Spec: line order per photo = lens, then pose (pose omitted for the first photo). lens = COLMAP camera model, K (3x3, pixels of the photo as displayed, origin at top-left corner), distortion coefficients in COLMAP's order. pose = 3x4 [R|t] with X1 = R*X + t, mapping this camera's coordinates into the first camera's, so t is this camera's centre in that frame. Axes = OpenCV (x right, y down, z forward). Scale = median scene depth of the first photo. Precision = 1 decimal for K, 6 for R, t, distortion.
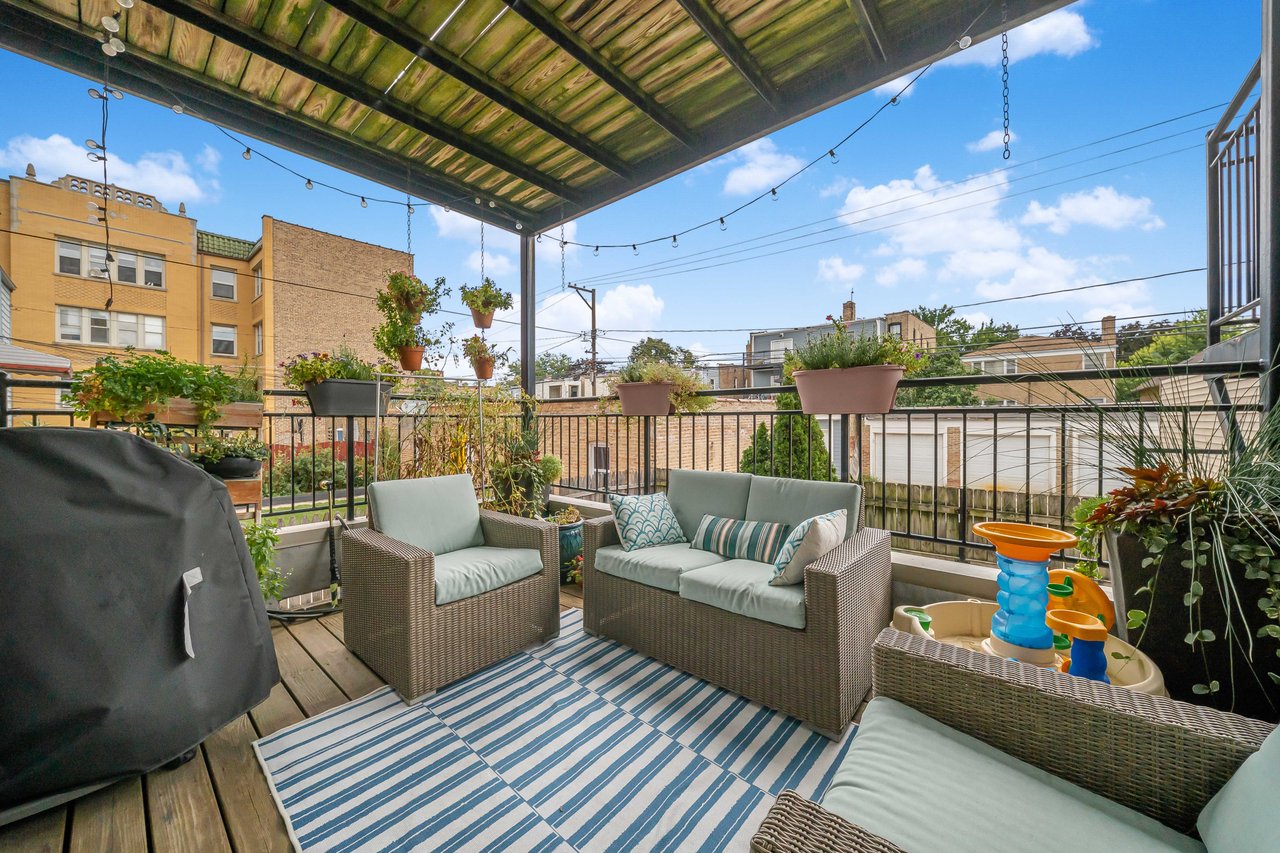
lens RADIAL K [[466.9, 0, 632.5], [0, 466.9, 421.7], [0, 0, 1]] dist [0.000527, -0.003070]
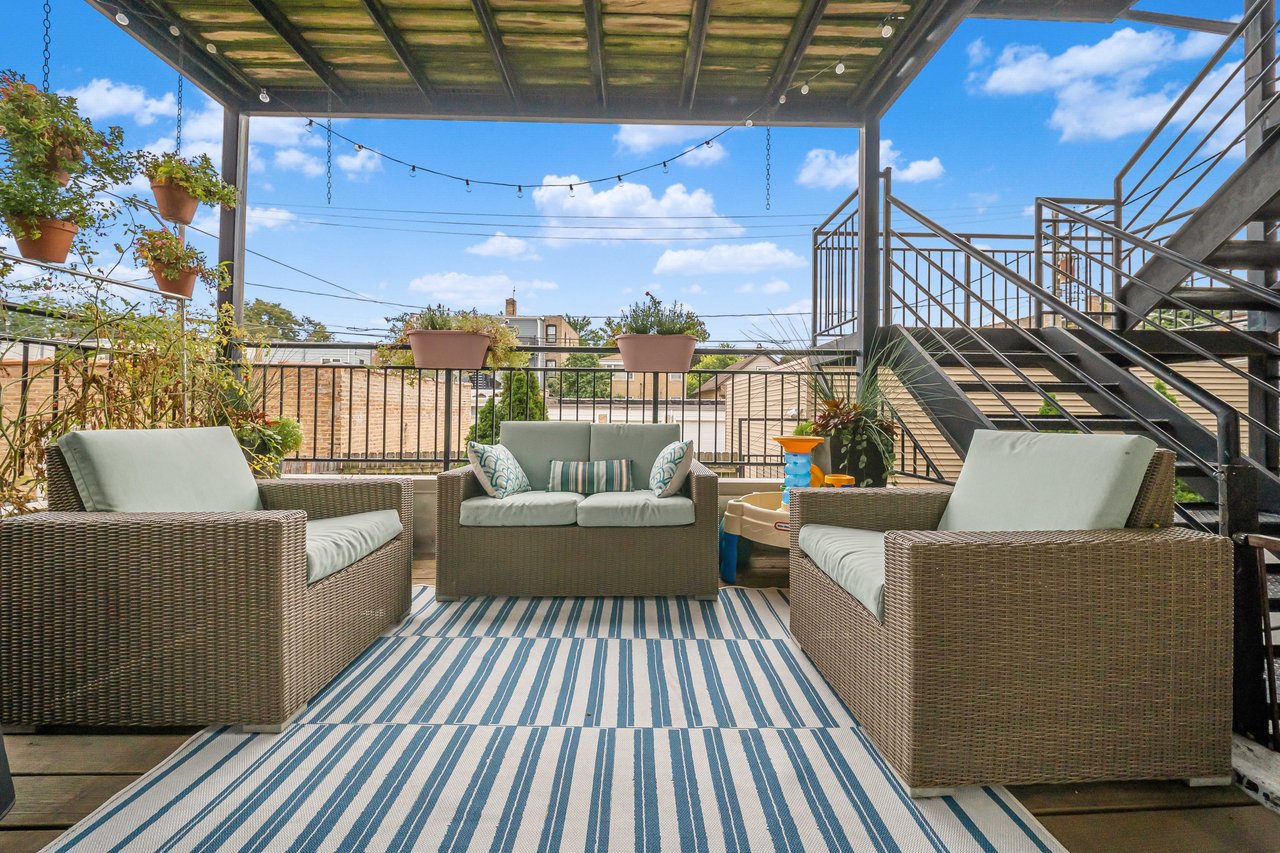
lens RADIAL K [[466.9, 0, 658.6], [0, 466.9, 407.1], [0, 0, 1]] dist [0.000527, -0.003070]
pose [[0.730033, 0.017854, 0.683179, -0.475637], [-0.009581, 0.999828, -0.015891, 0.115691], [-0.683345, 0.005055, 0.730078, 0.098110]]
